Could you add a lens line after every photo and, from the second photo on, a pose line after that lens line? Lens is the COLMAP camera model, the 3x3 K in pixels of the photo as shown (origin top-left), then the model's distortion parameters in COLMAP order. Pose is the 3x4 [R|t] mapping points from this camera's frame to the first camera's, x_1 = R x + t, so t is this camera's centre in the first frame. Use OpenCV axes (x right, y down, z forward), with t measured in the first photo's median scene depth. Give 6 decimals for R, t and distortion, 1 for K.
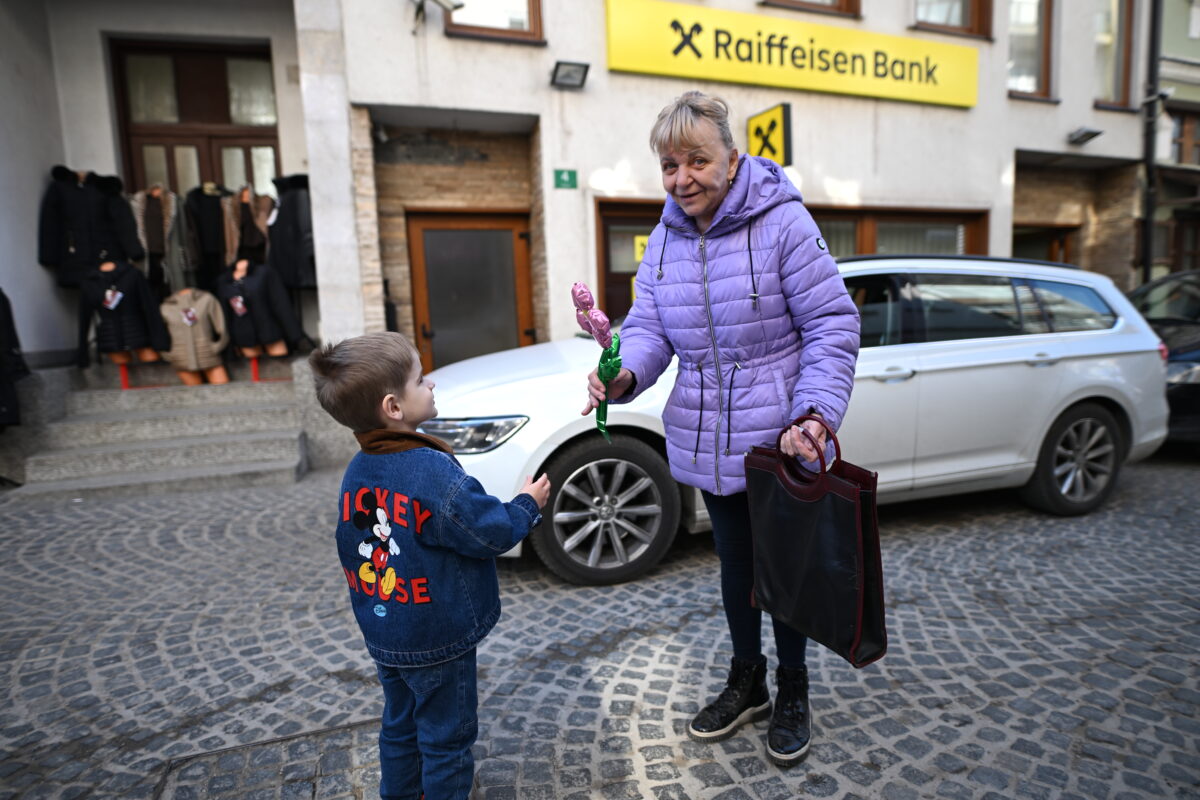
lens RADIAL K [[685.6, 0, 600.1], [0, 685.6, 396.8], [0, 0, 1]] dist [-0.029449, 0.001708]
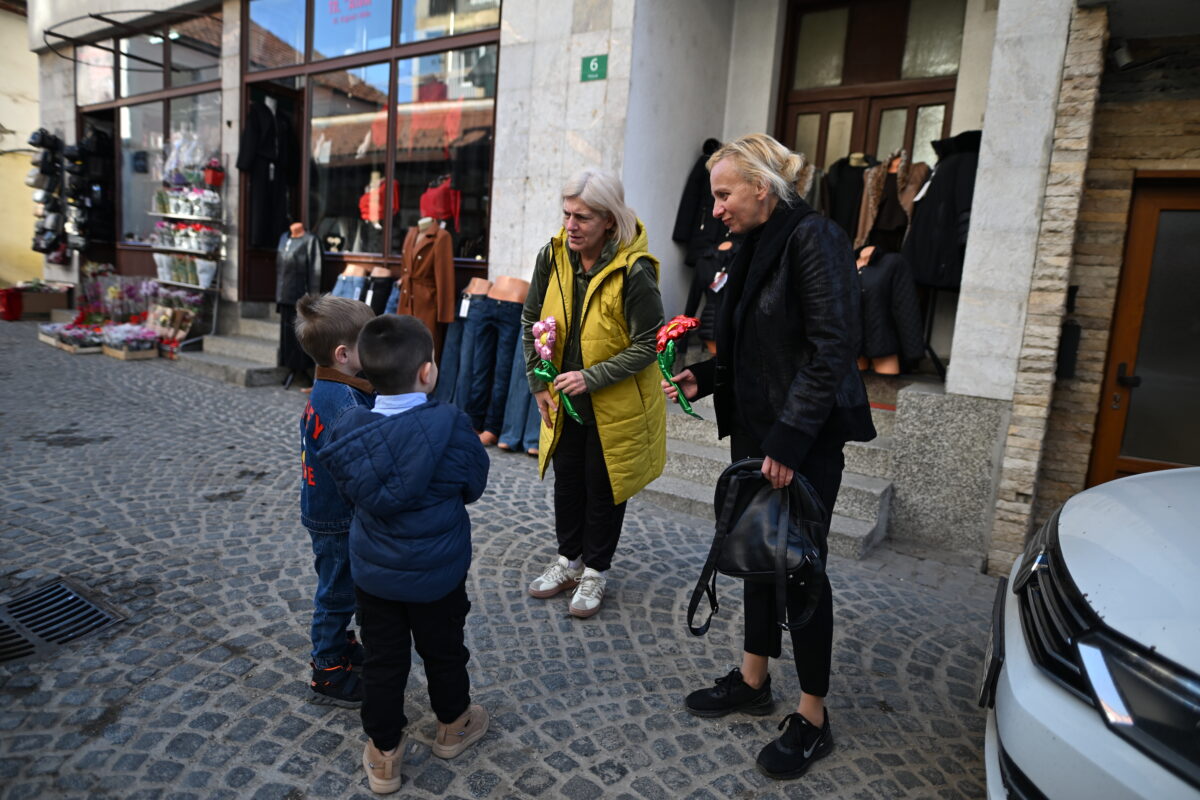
lens RADIAL K [[685.6, 0, 600.1], [0, 685.6, 396.8], [0, 0, 1]] dist [-0.029449, 0.001708]
pose [[0.624466, 0.196801, -0.755851, -0.092637], [-0.194502, 0.976432, 0.093541, -0.043602], [0.756446, 0.088602, 0.648027, 0.265557]]
